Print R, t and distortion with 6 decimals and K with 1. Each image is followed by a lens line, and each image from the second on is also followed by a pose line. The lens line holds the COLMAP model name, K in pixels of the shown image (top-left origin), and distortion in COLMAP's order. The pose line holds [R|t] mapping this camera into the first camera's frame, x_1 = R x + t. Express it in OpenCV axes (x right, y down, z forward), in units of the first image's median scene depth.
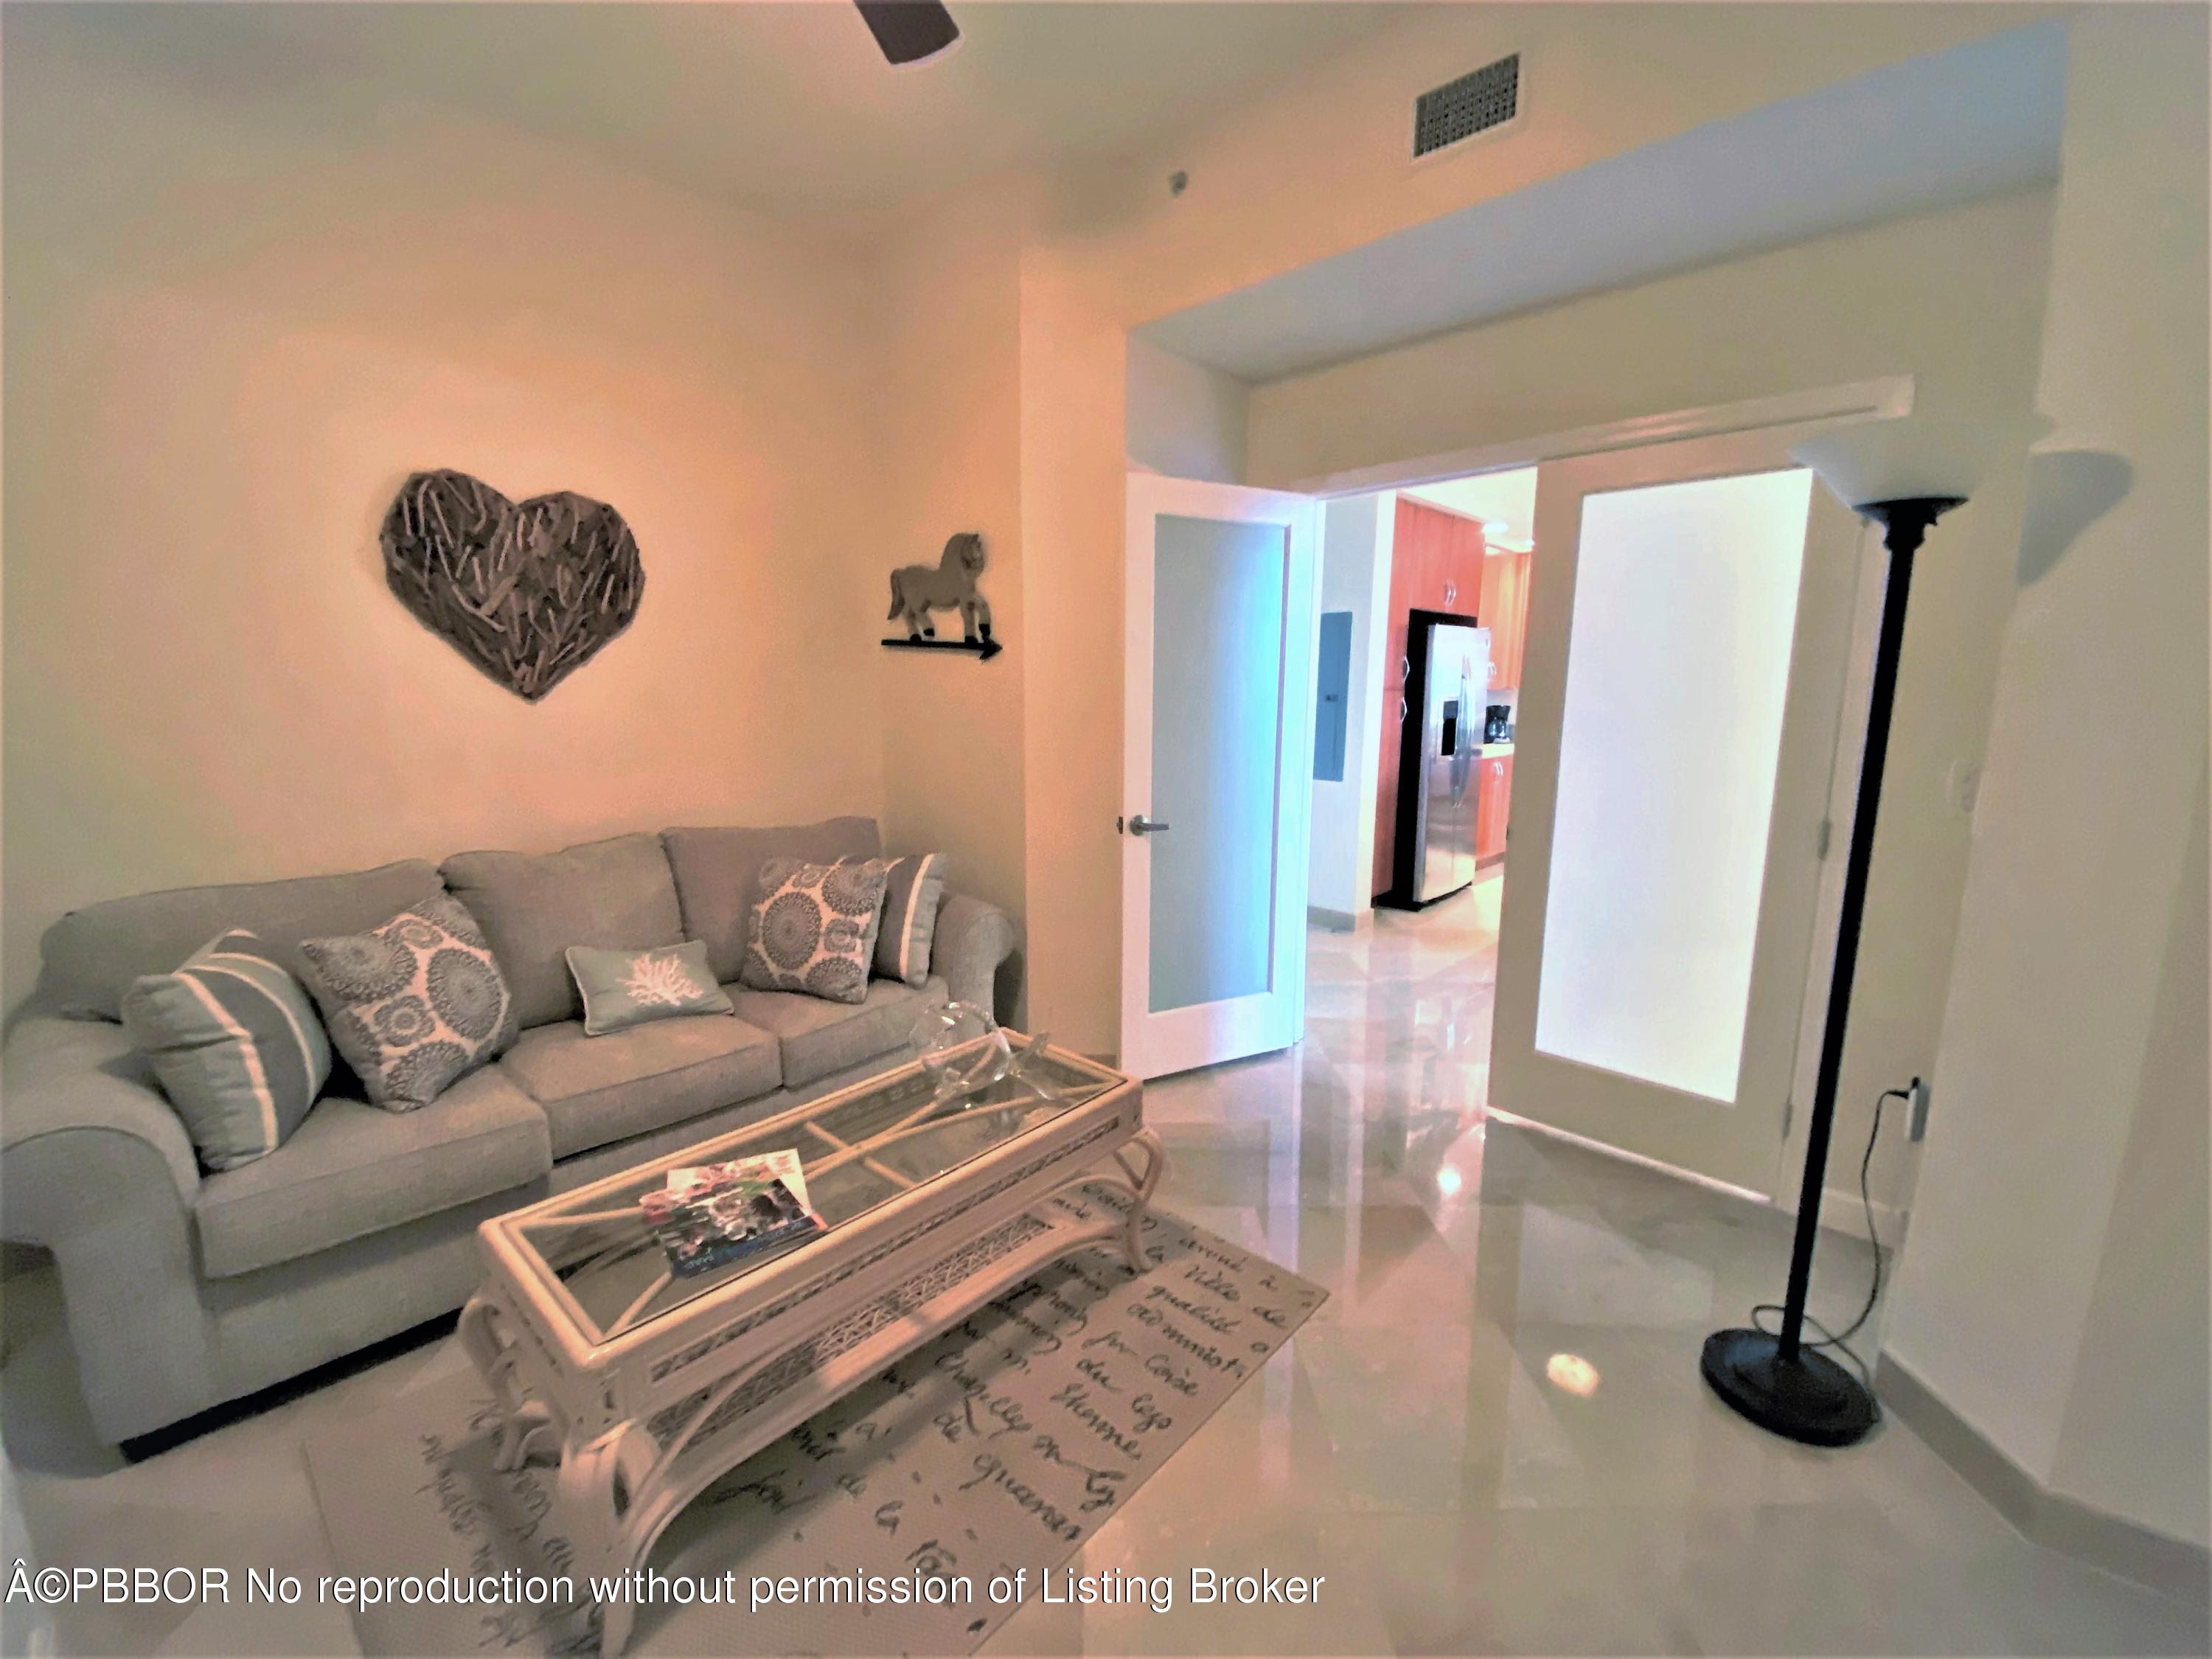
lens RADIAL K [[890.3, 0, 1106.0], [0, 890.3, 829.5], [0, 0, 1]] dist [0.043763, -0.033682]
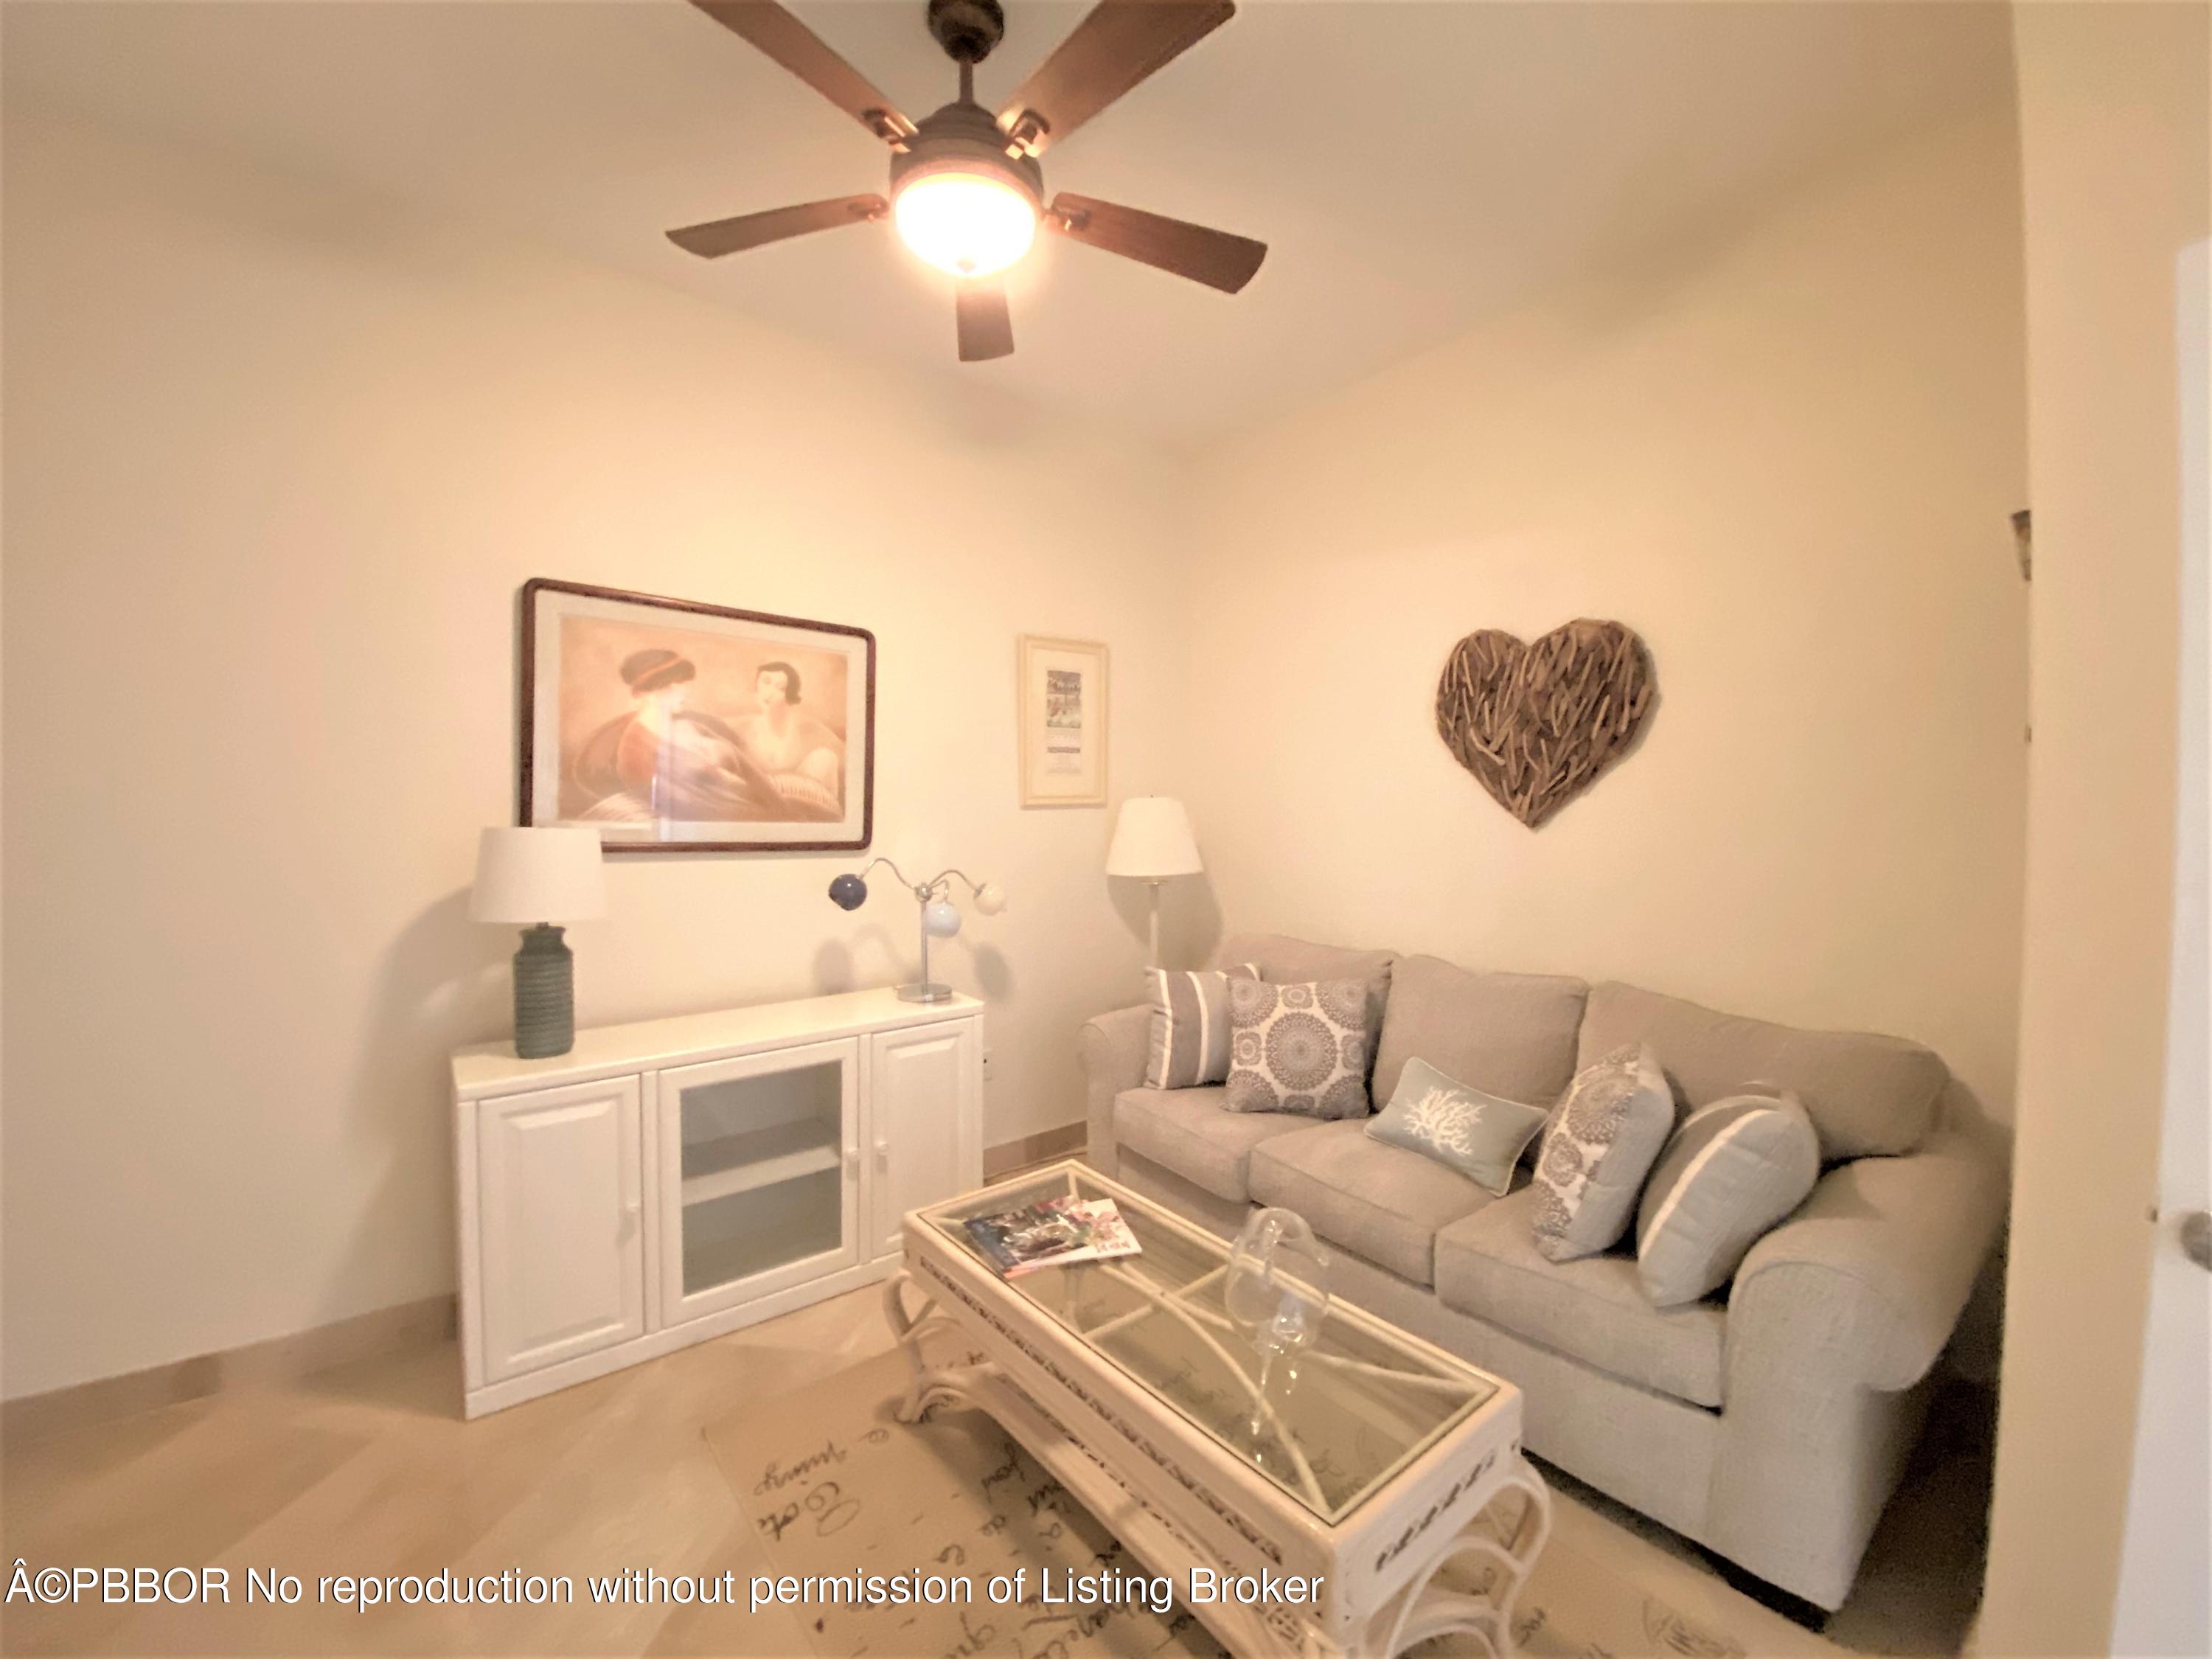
lens RADIAL K [[890.3, 0, 1106.0], [0, 890.3, 829.5], [0, 0, 1]] dist [0.043763, -0.033682]
pose [[-0.146981, 0.028549, -0.988727, 0.484238], [-0.157733, 0.986116, 0.051922, -0.126338], [0.976482, 0.163586, -0.140437, 0.717130]]
